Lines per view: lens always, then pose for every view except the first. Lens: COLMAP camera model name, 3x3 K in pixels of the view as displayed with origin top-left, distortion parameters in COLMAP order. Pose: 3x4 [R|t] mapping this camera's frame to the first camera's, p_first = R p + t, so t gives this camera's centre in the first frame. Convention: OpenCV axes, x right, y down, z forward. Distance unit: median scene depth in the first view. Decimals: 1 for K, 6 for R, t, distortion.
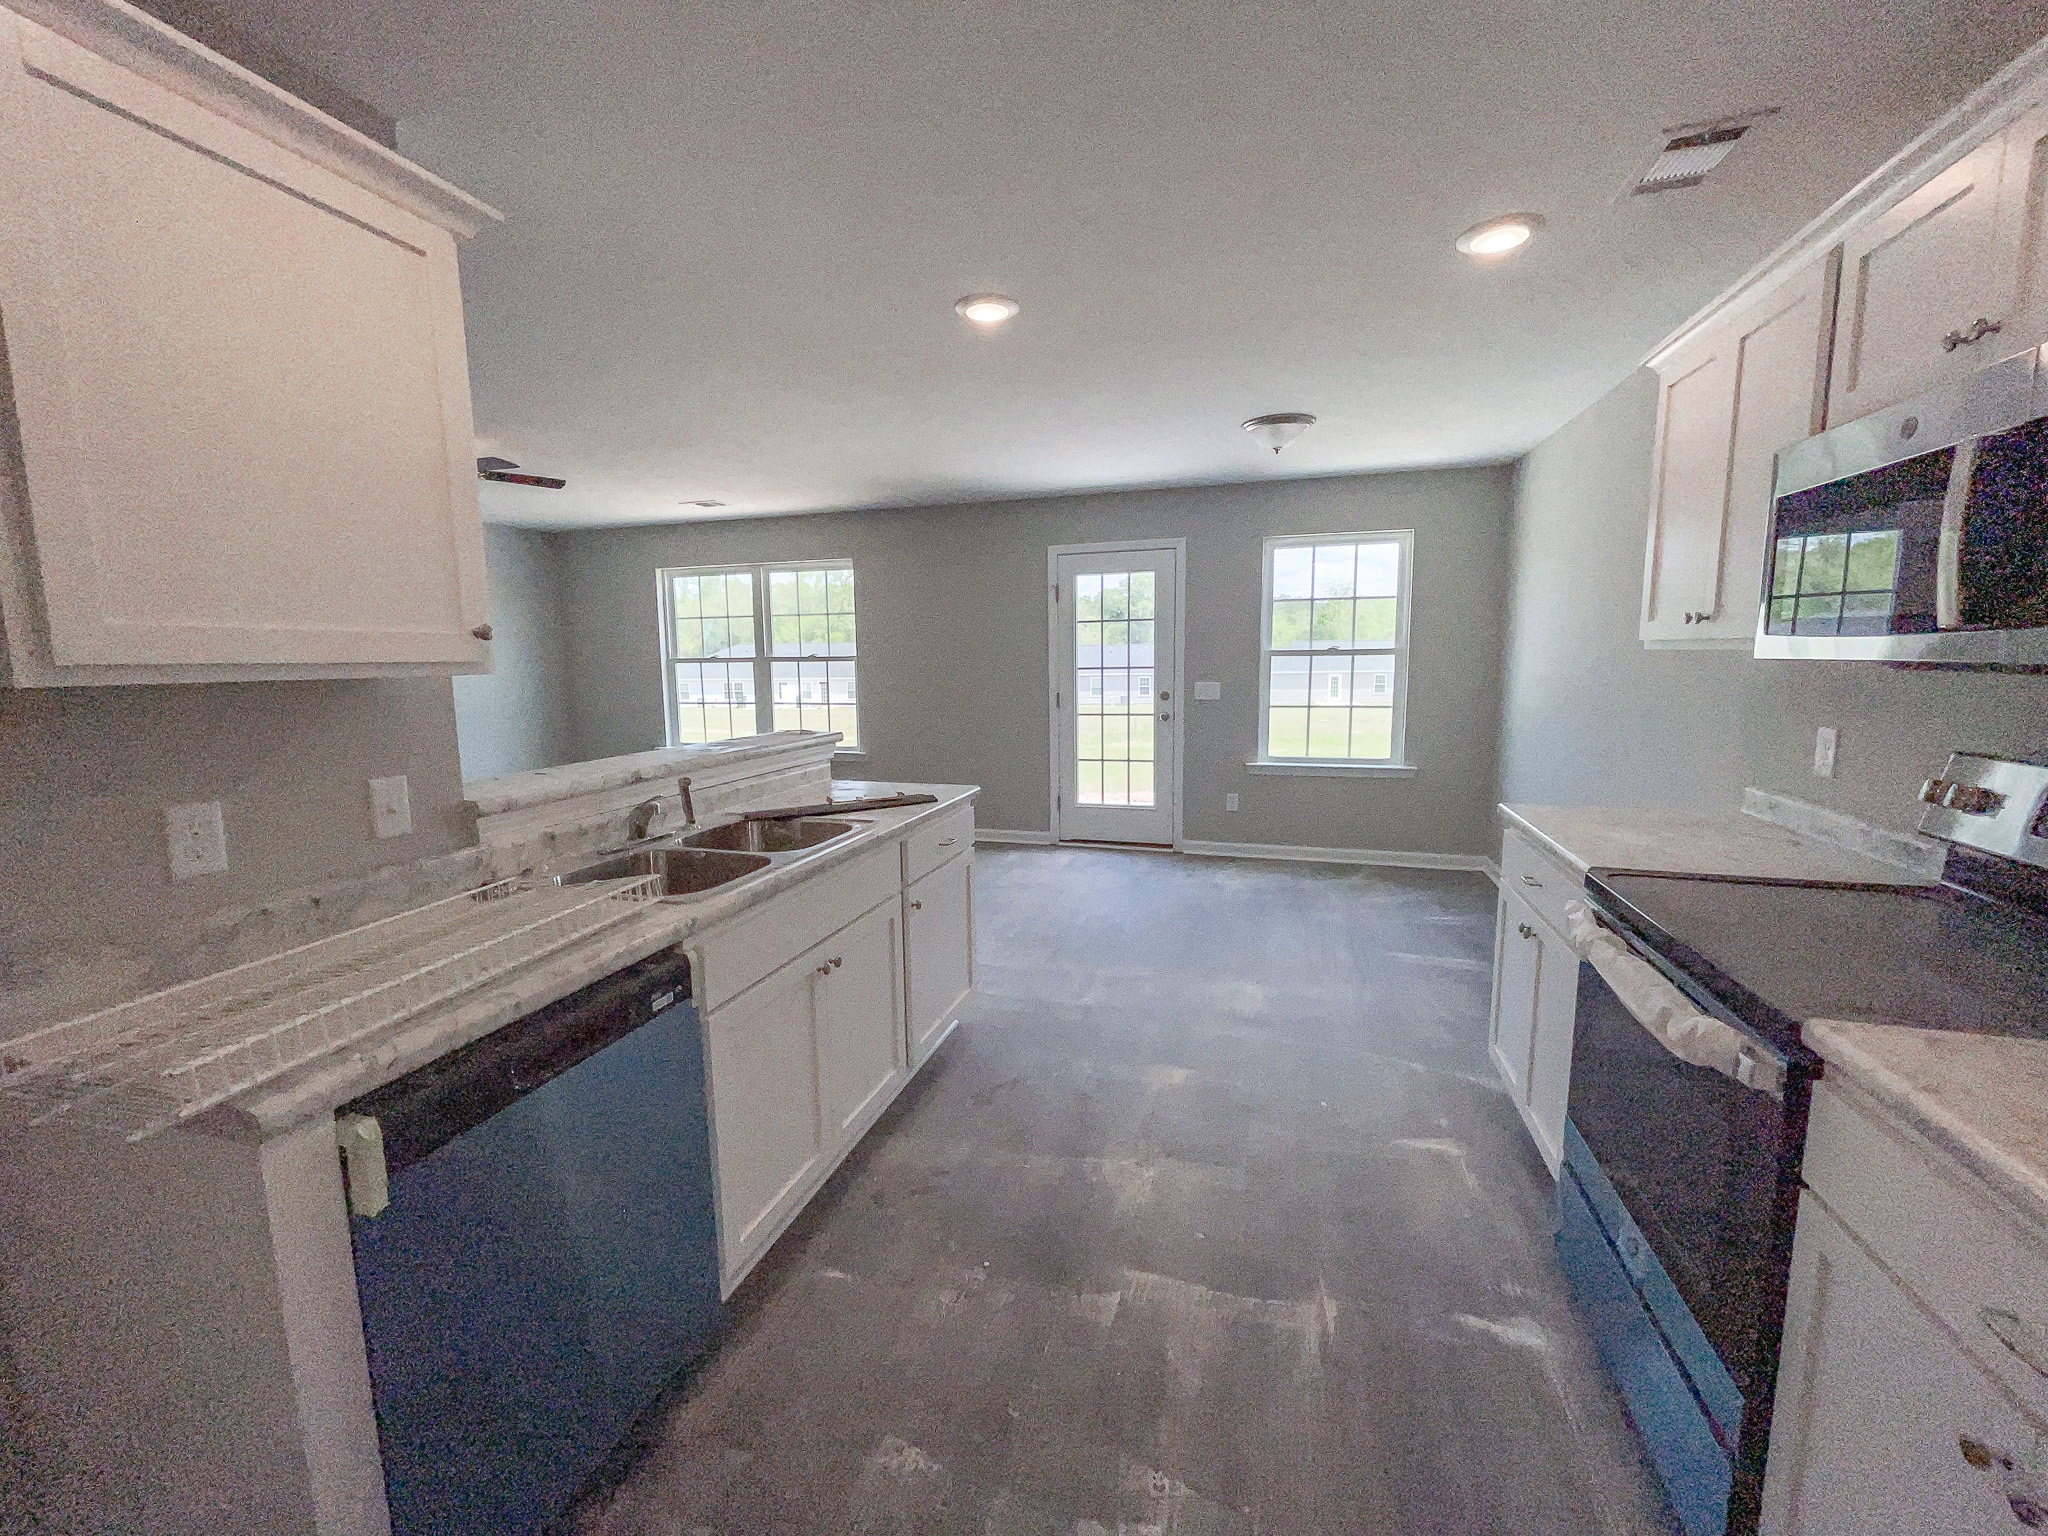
lens RADIAL K [[852.0, 0, 1003.9], [0, 852.0, 766.4], [0, 0, 1]] dist [-0.000531, -0.000063]
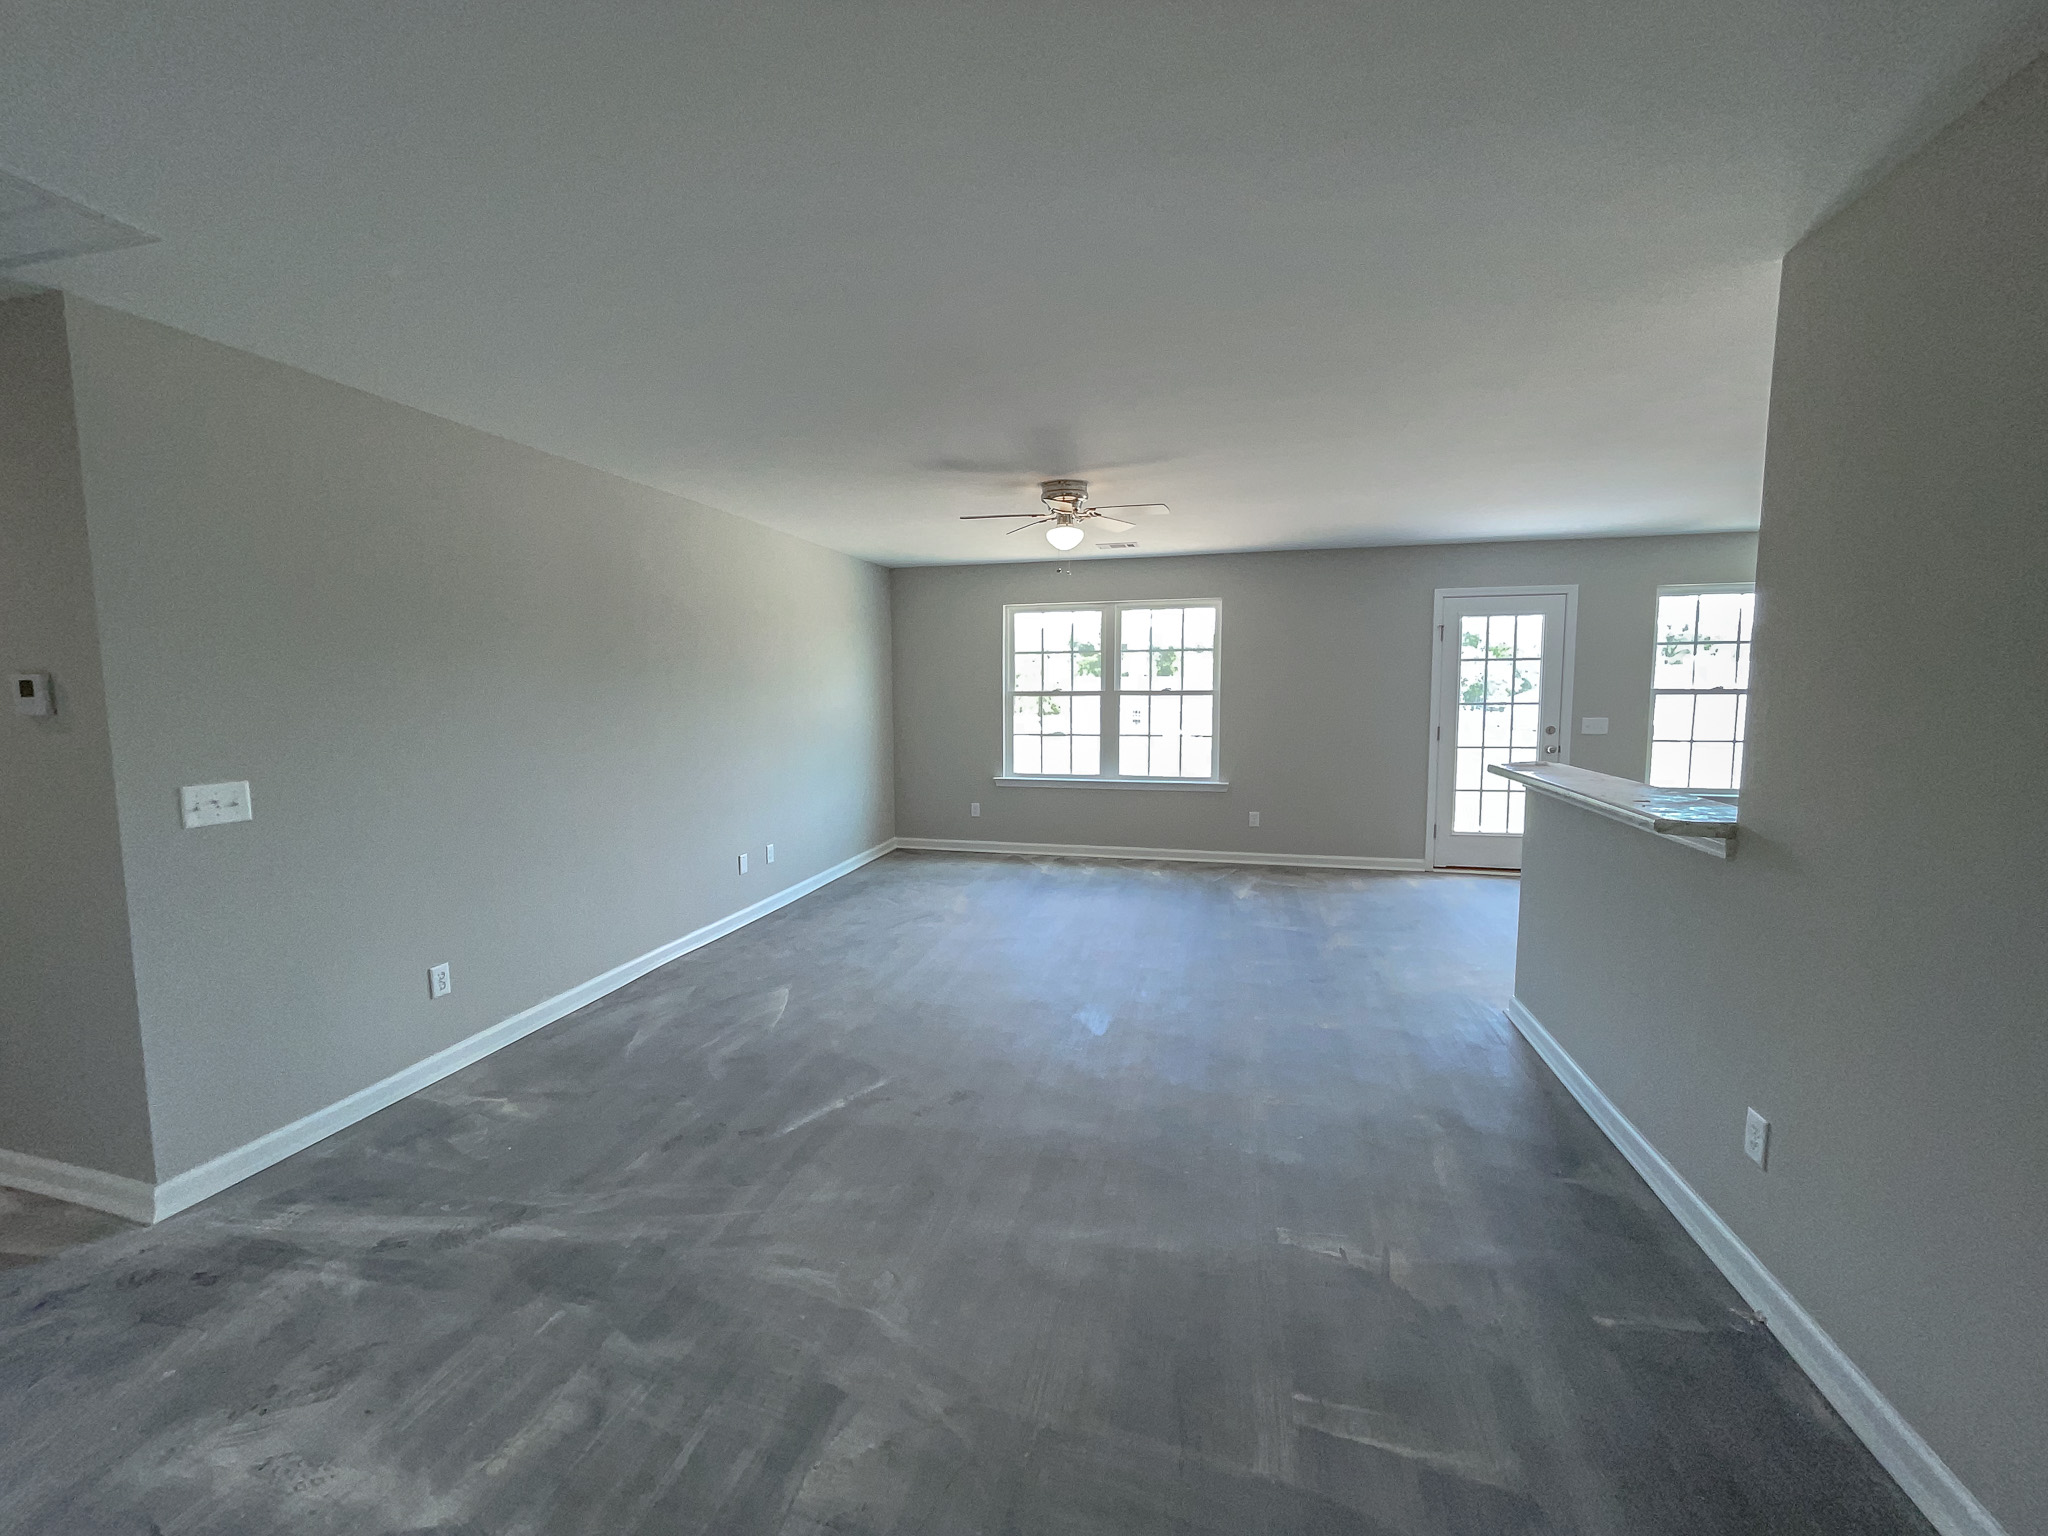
lens RADIAL K [[831.1, 0, 1016.8], [0, 831.1, 762.9], [0, 0, 1]] dist [0.010920, 0.000266]
pose [[0.998407, 0.003936, 0.056290, -0.532877], [-0.001585, 0.999127, -0.041746, 0.003021], [-0.056405, 0.041590, 0.997541, -0.007178]]
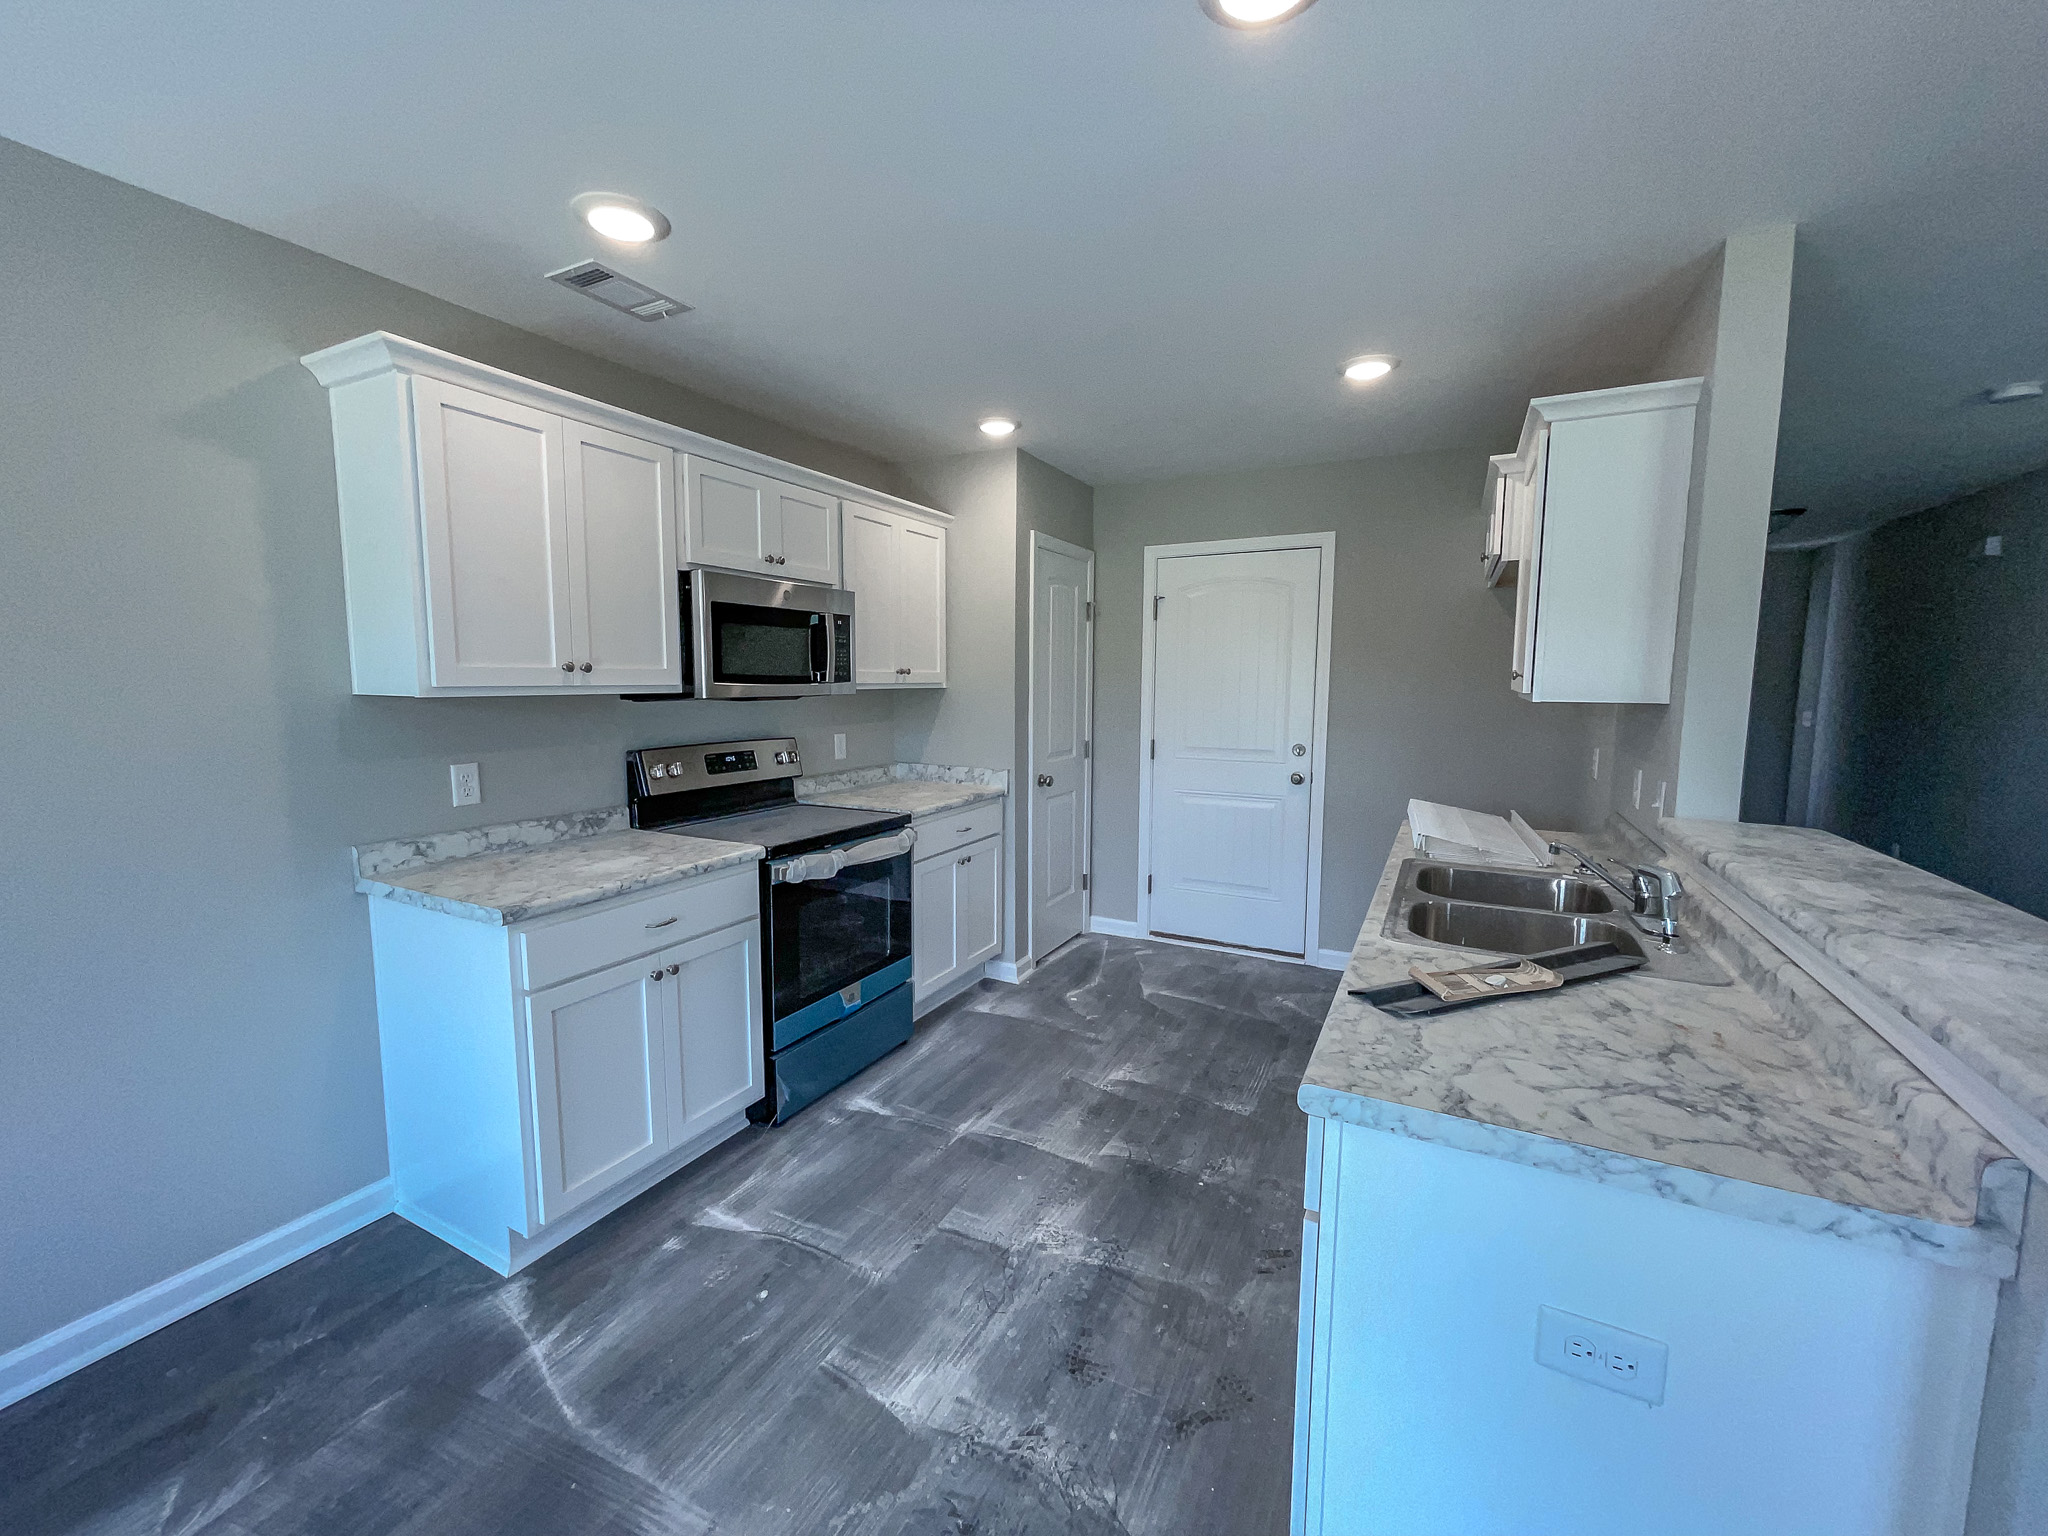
lens RADIAL K [[831.1, 0, 1016.8], [0, 831.1, 762.9], [0, 0, 1]] dist [0.010920, 0.000266]
pose [[-0.985294, -0.008303, 0.170665, 0.014084], [0.032277, 0.971792, 0.233622, -0.097995], [-0.167791, 0.235695, -0.957232, 0.675328]]
